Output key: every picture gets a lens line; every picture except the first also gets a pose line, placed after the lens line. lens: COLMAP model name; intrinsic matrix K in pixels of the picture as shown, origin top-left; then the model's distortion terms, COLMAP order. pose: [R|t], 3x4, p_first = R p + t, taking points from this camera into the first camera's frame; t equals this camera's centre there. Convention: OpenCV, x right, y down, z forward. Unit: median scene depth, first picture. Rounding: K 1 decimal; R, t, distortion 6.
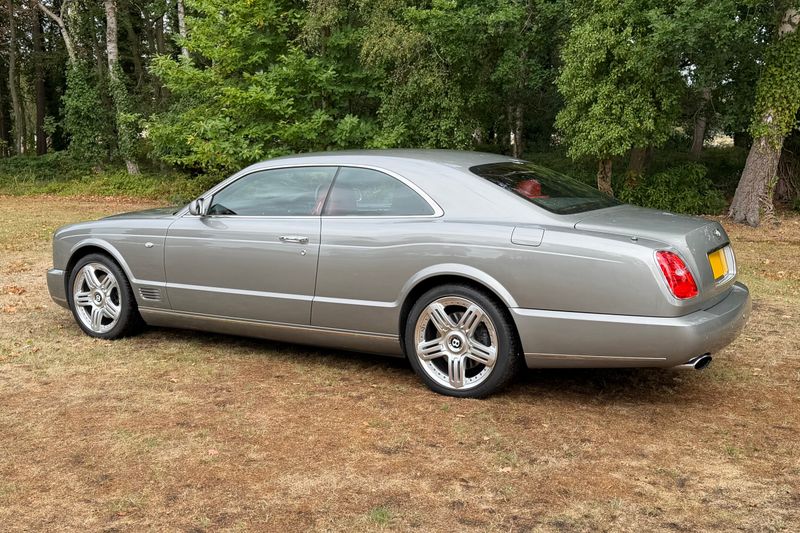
lens RADIAL K [[822.9, 0, 383.9], [0, 822.9, 264.9], [0, 0, 1]] dist [0.198064, -0.447137]
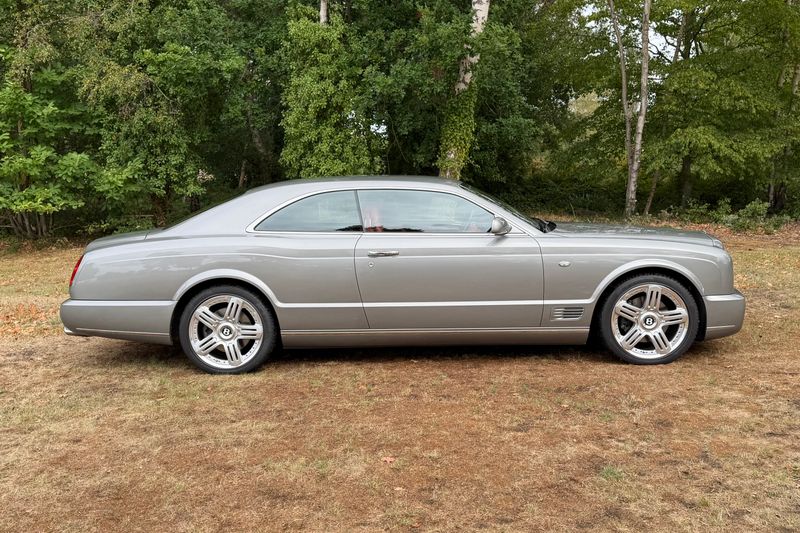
lens RADIAL K [[725.9, 0, 394.7], [0, 725.9, 266.9], [0, 0, 1]] dist [0.168361, -0.340505]
pose [[0.872480, -0.078295, 0.482336, -0.170680], [0.091733, 0.995774, -0.004294, -0.003293], [-0.479962, 0.047992, 0.875976, 0.049323]]
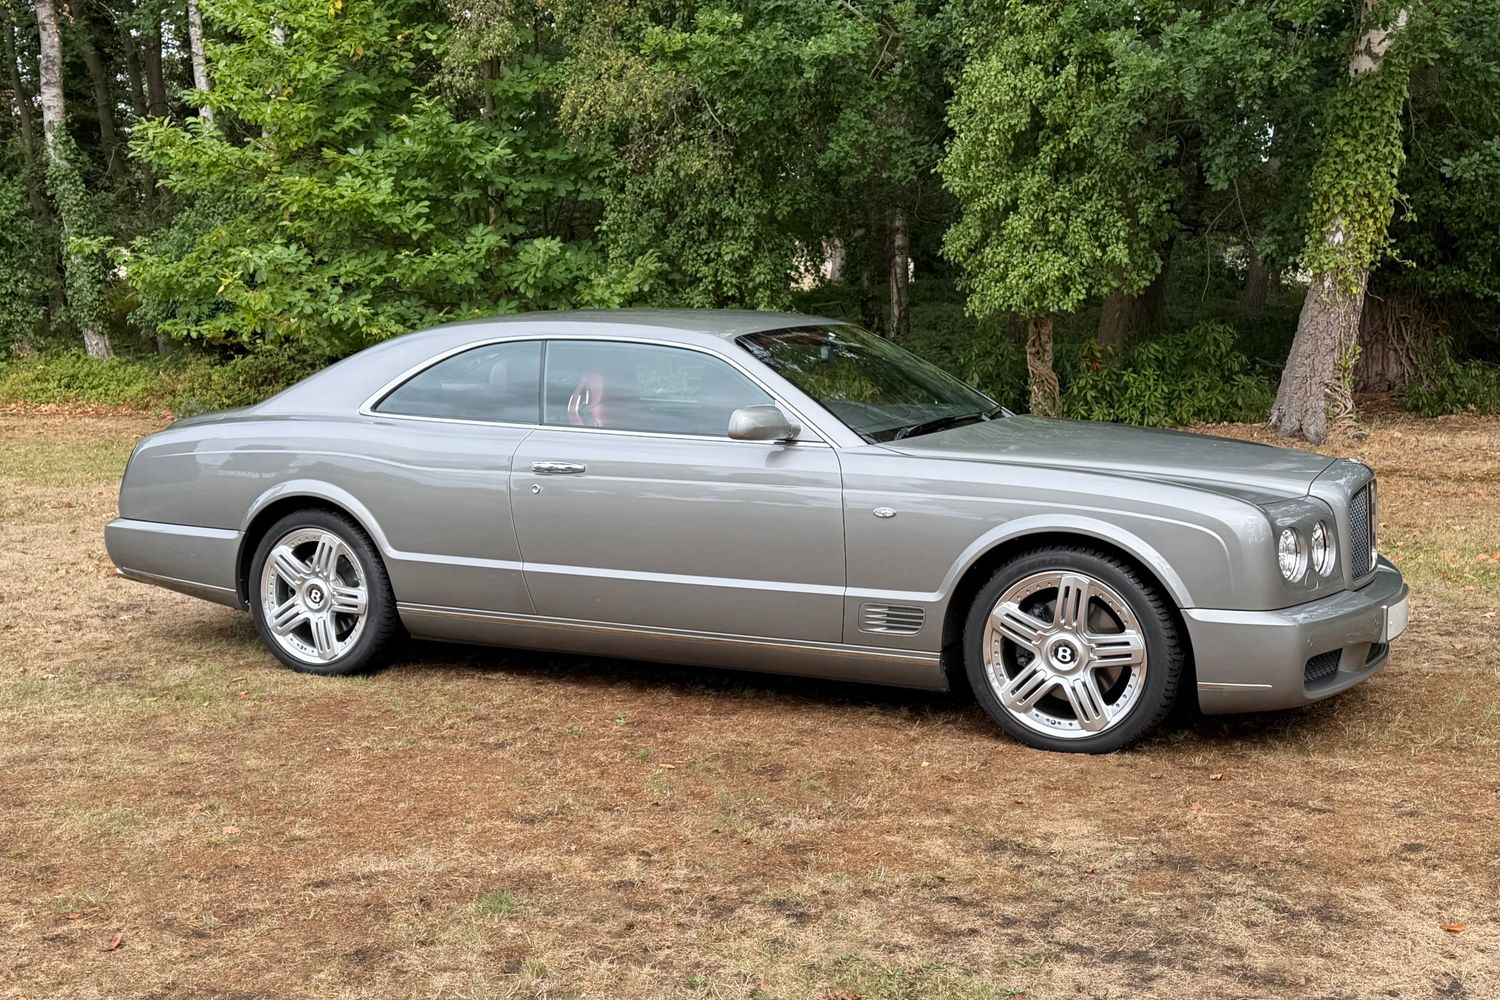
lens RADIAL K [[1752.0, 0, 747.2], [0, 1752.0, 495.7], [0, 0, 1]] dist [0.220768, -0.514702]
pose [[0.998346, -0.018382, 0.054468, 0.026363], [0.019763, 0.999494, -0.024927, 0.007126], [-0.053982, 0.025962, 0.998204, -0.079123]]
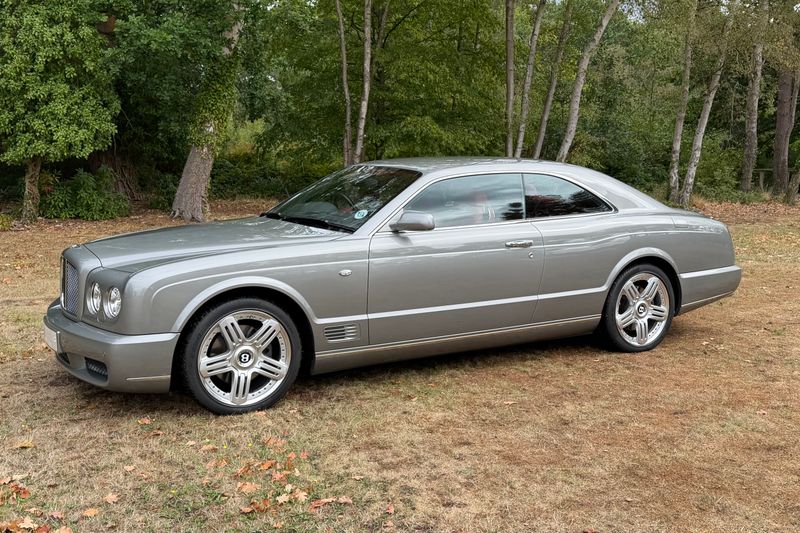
lens RADIAL K [[821.0, 0, 391.9], [0, 821.0, 265.4], [0, 0, 1]] dist [0.193918, -0.424623]
pose [[0.468404, -0.107508, 0.876949, -0.407320], [0.108149, 0.992082, 0.063857, -0.032726], [-0.876870, 0.064930, 0.476322, 0.241146]]
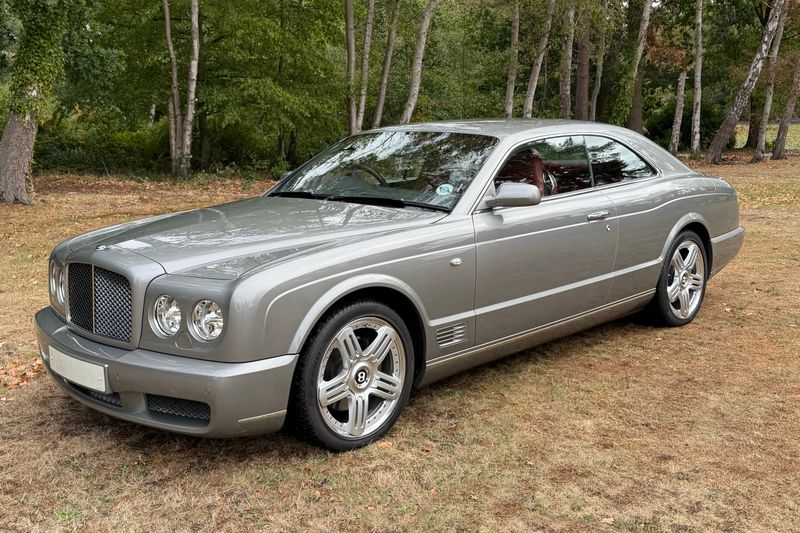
lens RADIAL K [[833.4, 0, 383.9], [0, 833.4, 271.2], [0, 0, 1]] dist [0.198668, -0.427635]
pose [[0.218073, -0.167705, 0.961415, -0.396986], [0.139578, 0.980357, 0.139350, -0.049969], [-0.965900, 0.103804, 0.237198, 0.376945]]
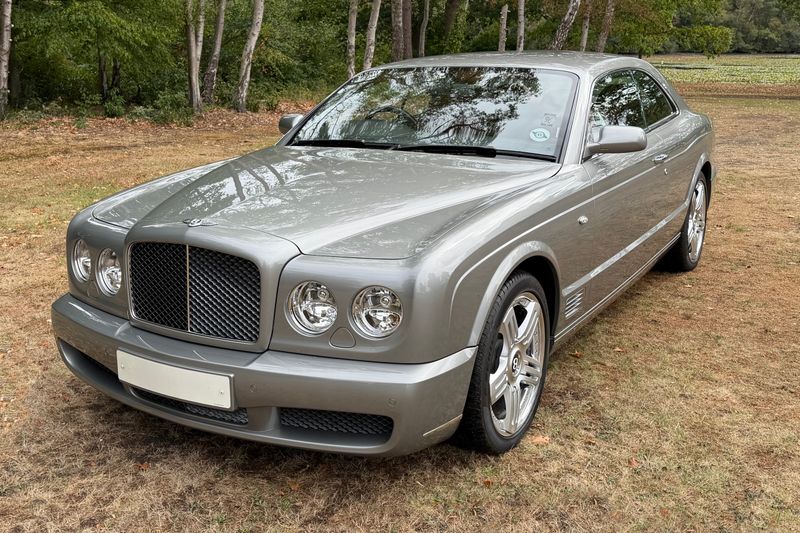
lens RADIAL K [[835.9, 0, 363.6], [0, 835.9, 264.2], [0, 0, 1]] dist [0.192905, -0.418603]
pose [[-0.006316, -0.238856, 0.971034, -0.361031], [0.140108, 0.961264, 0.237364, -0.065310], [-0.990116, 0.137549, 0.027394, 0.478896]]
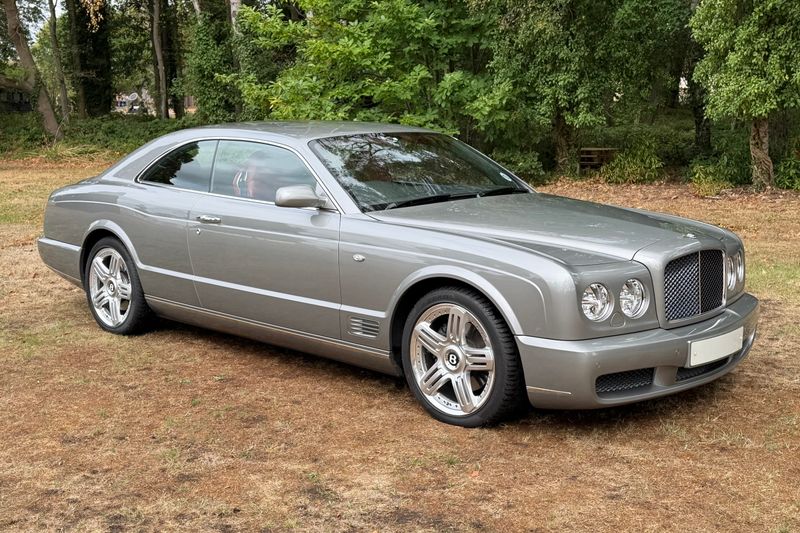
lens RADIAL K [[998.4, 0, 391.3], [0, 998.4, 267.5], [0, 0, 1]] dist [0.181164, -0.356158]
pose [[0.970492, 0.029538, -0.239318, 0.177980], [-0.024428, 0.999407, 0.024288, -0.004114], [0.239894, -0.017725, 0.970637, -0.015257]]
